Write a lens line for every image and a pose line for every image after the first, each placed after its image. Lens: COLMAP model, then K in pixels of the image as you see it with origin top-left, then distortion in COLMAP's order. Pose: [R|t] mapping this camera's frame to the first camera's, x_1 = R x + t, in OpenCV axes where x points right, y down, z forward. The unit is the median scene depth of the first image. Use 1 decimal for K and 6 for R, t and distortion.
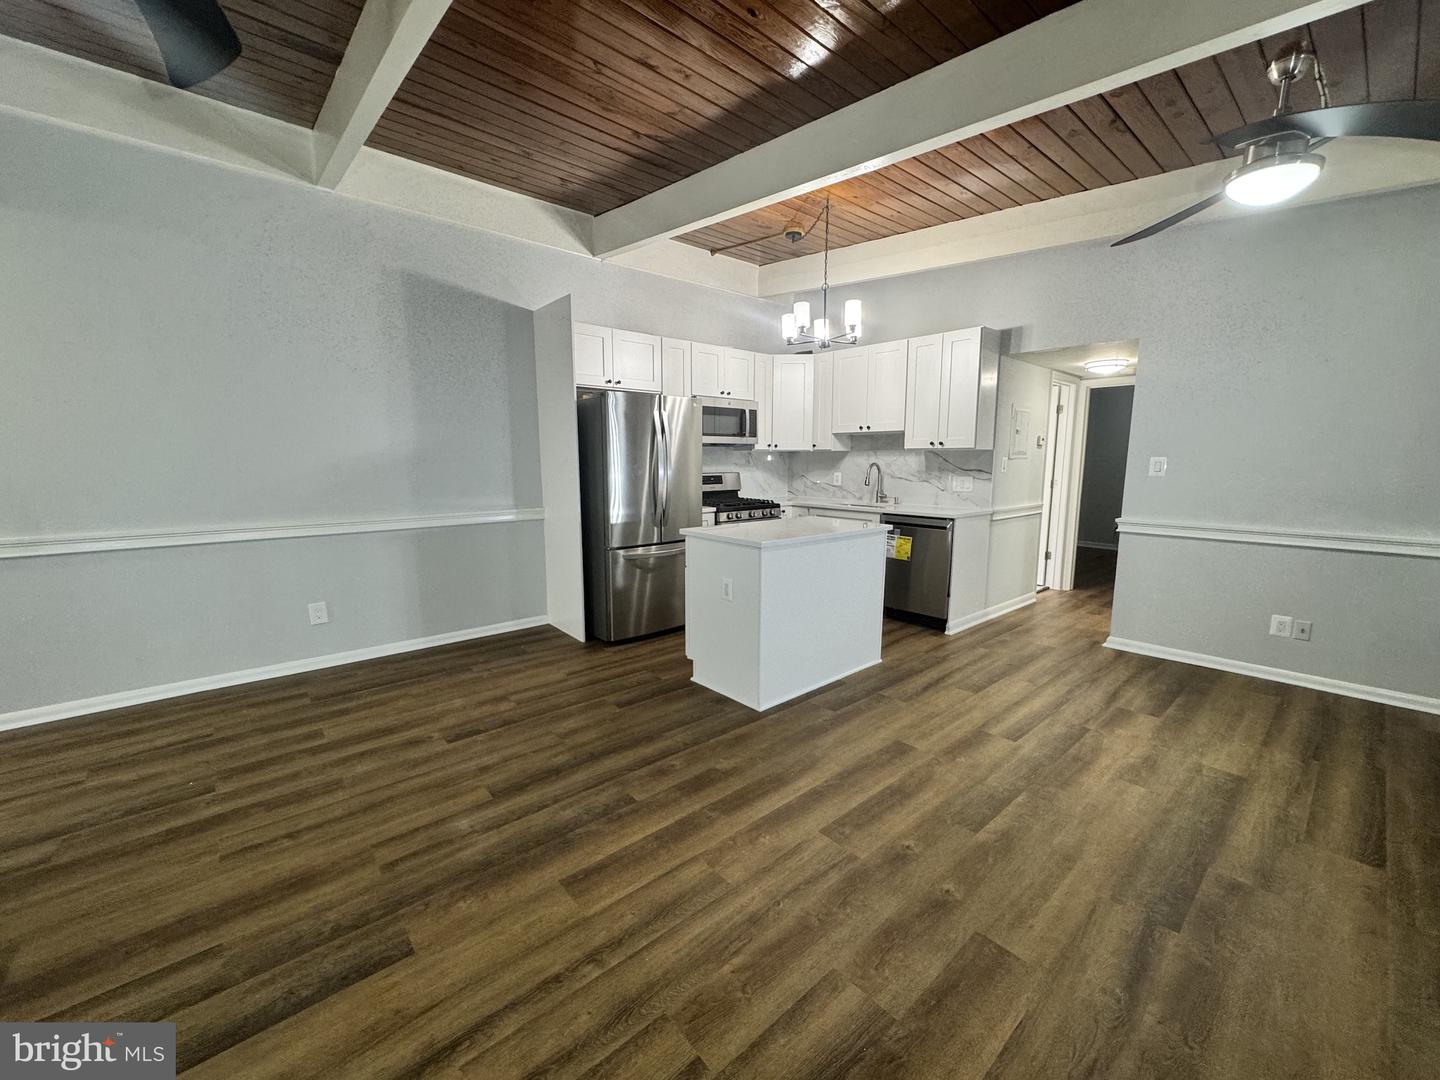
lens RADIAL K [[570.8, 0, 719.4], [0, 570.8, 540.3], [0, 0, 1]] dist [-0.000238, 0.000347]
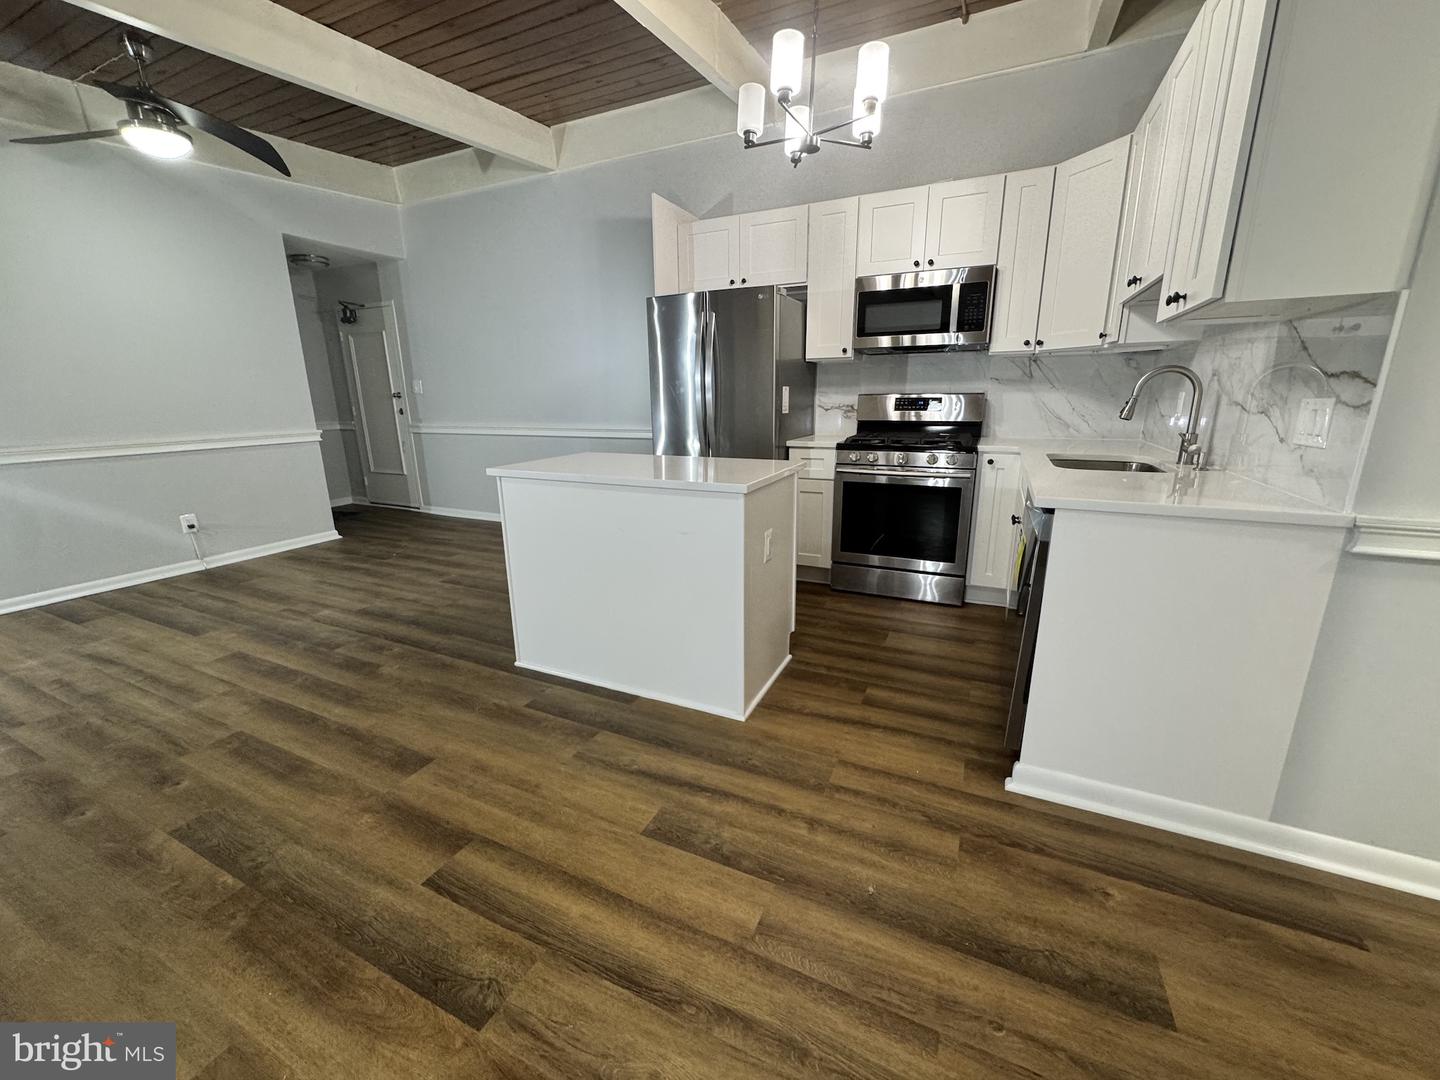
lens RADIAL K [[570.8, 0, 716.1], [0, 570.8, 539.6], [0, 0, 1]] dist [-0.000238, 0.000347]
pose [[0.398098, 0.222185, -0.890029, 1.197292], [-0.117844, 0.974573, 0.190580, -0.115786], [0.909742, 0.029015, 0.414158, 1.176317]]
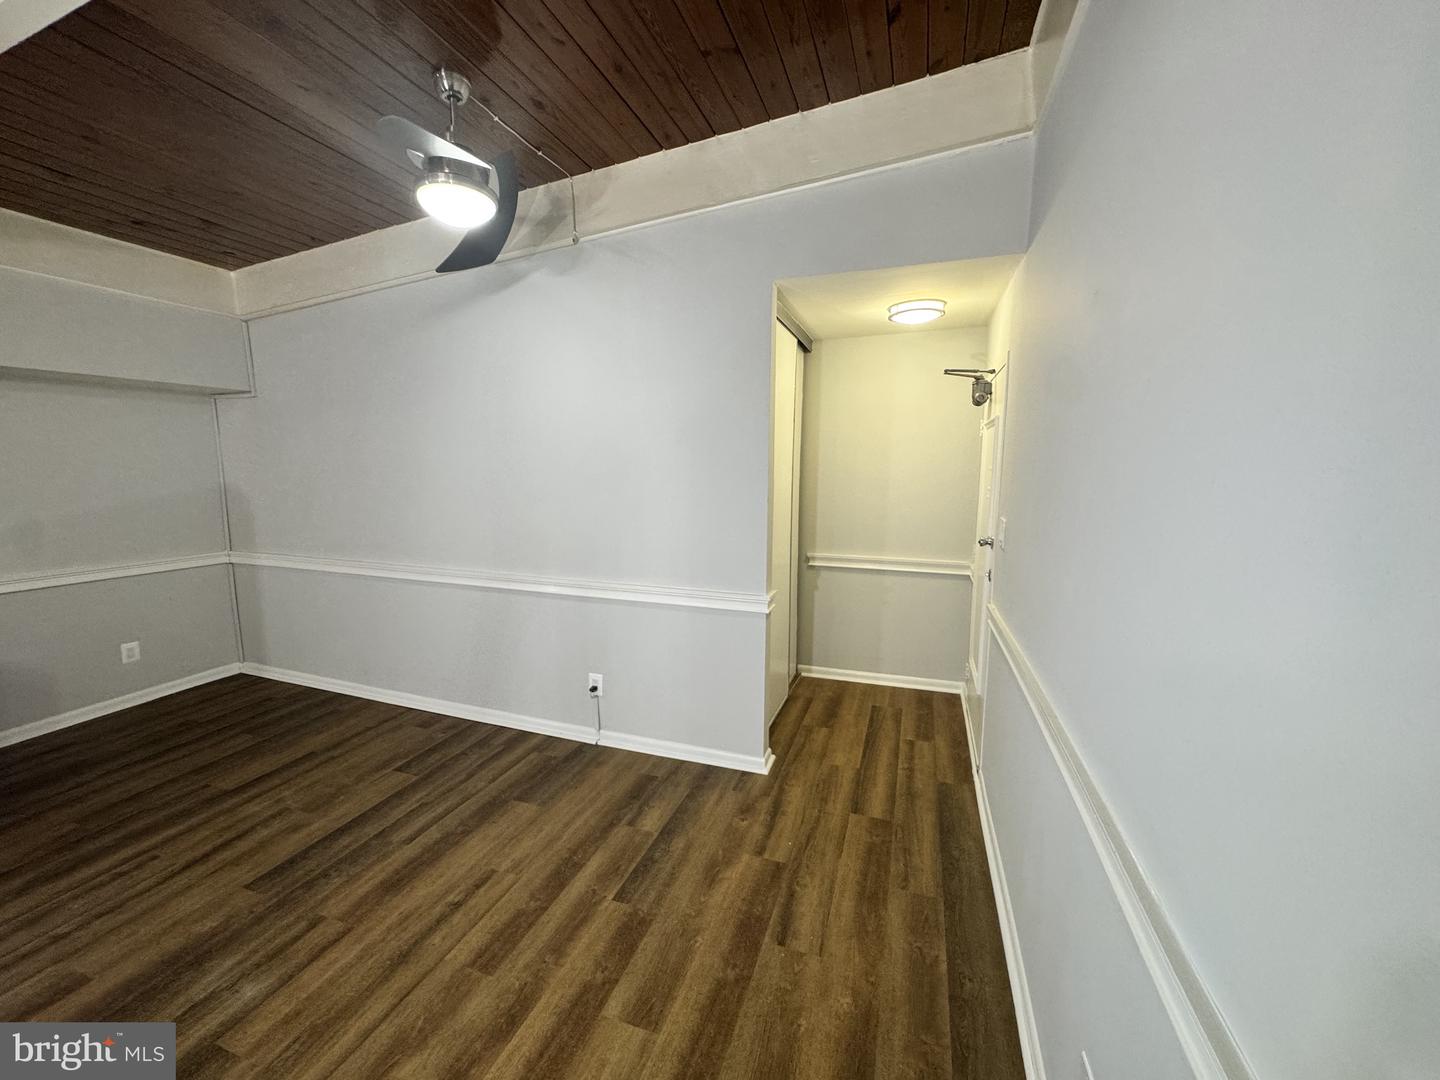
lens RADIAL K [[570.8, 0, 721.3], [0, 570.8, 540.4], [0, 0, 1]] dist [-0.000238, 0.000347]
pose [[-0.866795, 0.059640, -0.495086, -0.595775], [-0.078714, 0.964011, 0.253941, -0.357424], [0.492413, 0.259085, -0.830906, 1.652410]]
